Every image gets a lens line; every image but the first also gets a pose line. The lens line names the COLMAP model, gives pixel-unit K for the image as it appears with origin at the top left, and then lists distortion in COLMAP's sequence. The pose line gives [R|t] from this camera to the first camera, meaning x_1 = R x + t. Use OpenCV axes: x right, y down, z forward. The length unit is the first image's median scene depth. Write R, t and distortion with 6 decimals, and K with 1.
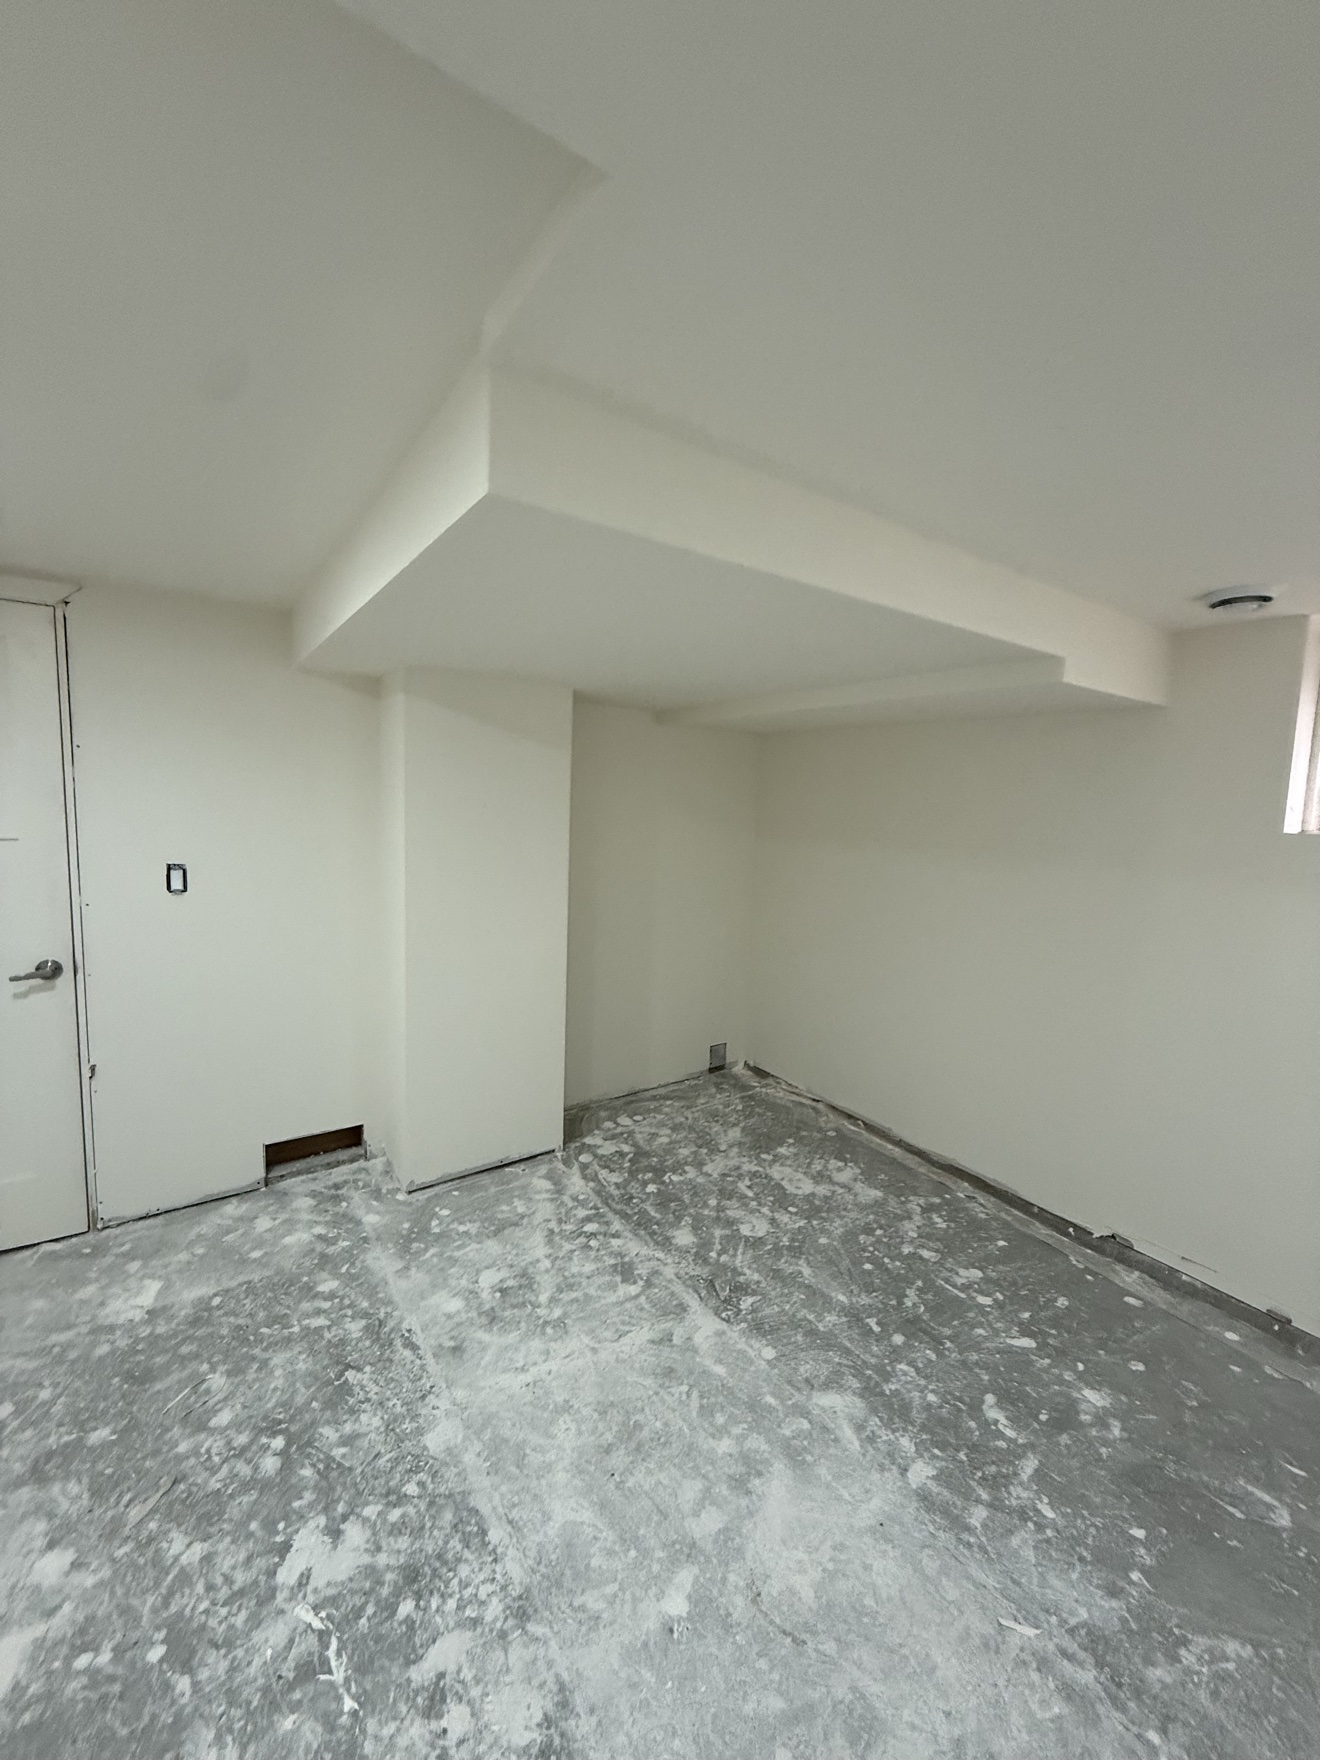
lens RADIAL K [[699.2, 0, 661.3], [0, 699.2, 875.6], [0, 0, 1]] dist [-0.000624, 0.000386]
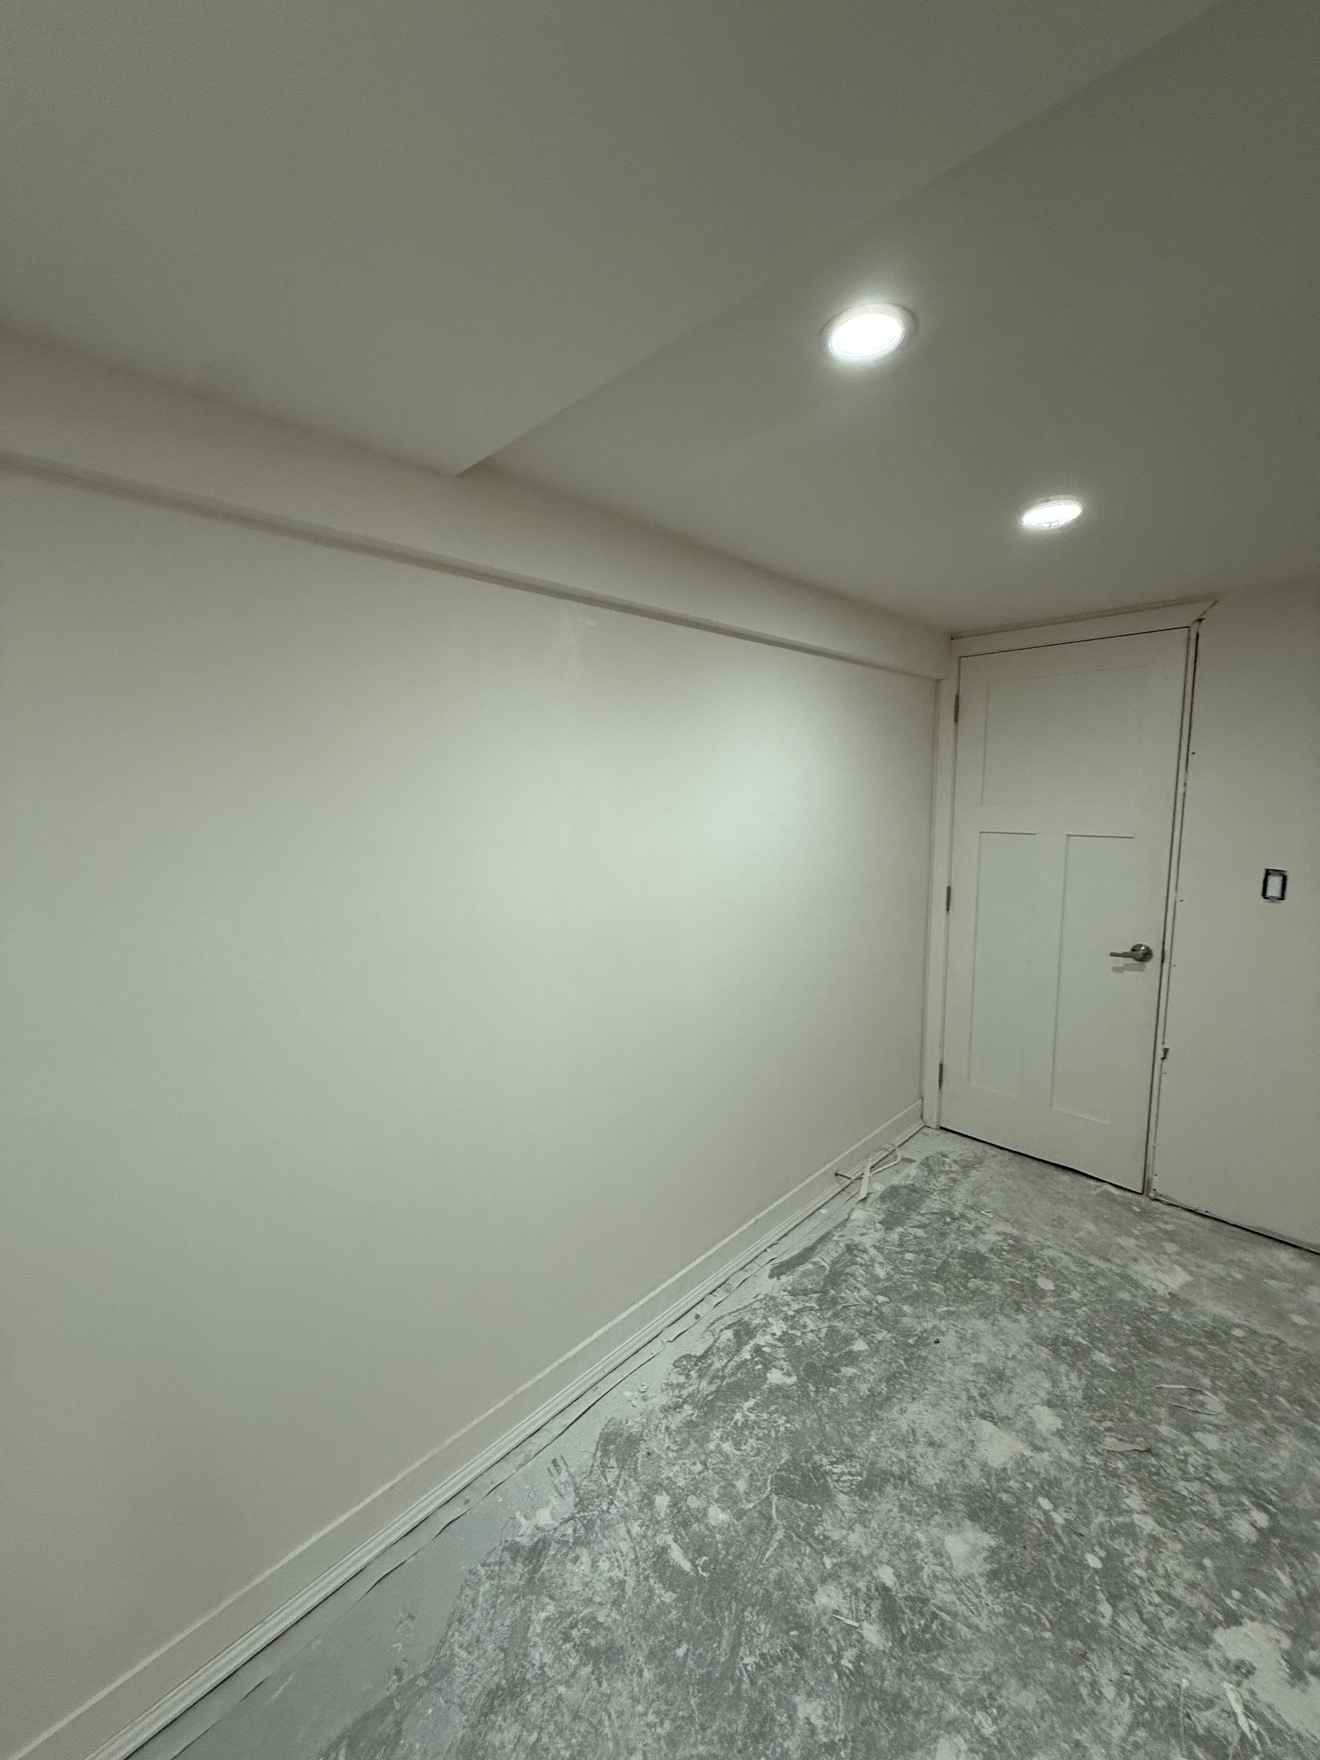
lens RADIAL K [[699.2, 0, 663.7], [0, 699.2, 877.9], [0, 0, 1]] dist [-0.000624, 0.000386]
pose [[0.179594, 0.086936, -0.979892, 0.098737], [-0.090815, 0.993299, 0.071481, 0.002489], [0.979540, 0.076152, 0.186285, 0.019087]]
